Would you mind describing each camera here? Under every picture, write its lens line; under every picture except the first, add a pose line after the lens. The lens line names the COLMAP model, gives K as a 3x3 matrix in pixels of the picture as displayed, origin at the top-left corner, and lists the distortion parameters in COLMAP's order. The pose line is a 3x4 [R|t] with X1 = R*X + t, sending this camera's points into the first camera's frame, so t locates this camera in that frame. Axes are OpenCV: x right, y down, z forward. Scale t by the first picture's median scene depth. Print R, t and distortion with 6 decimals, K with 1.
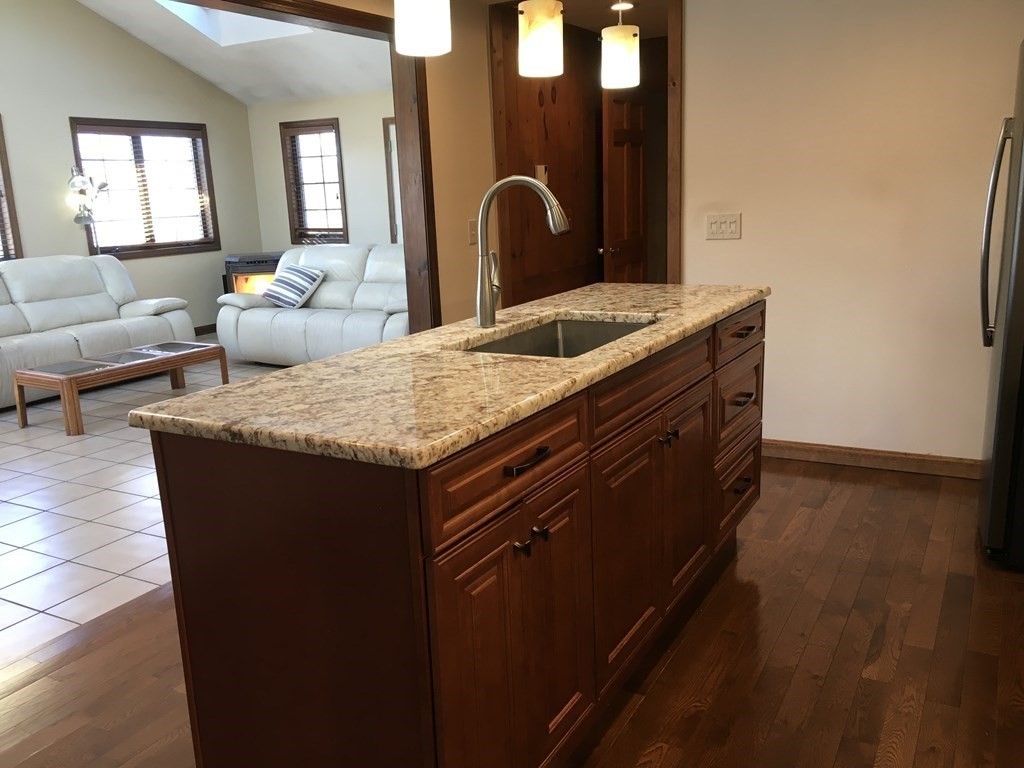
lens RADIAL K [[870.9, 0, 509.1], [0, 870.9, 382.7], [0, 0, 1]] dist [0.102817, -0.132795]
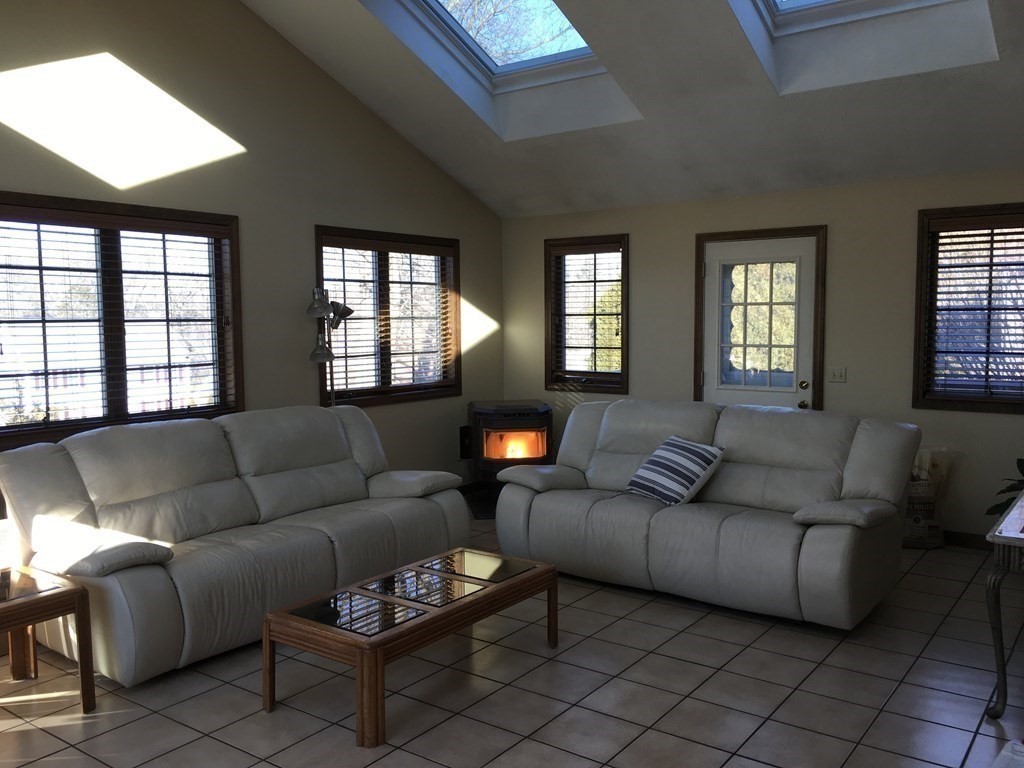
lens RADIAL K [[870.9, 0, 509.1], [0, 870.9, 382.7], [0, 0, 1]] dist [0.102817, -0.132795]
pose [[0.993460, 0.040002, -0.106947, -0.235658], [-0.054582, 0.989054, -0.137090, -0.067568], [0.100293, 0.142031, 0.984768, 0.281215]]
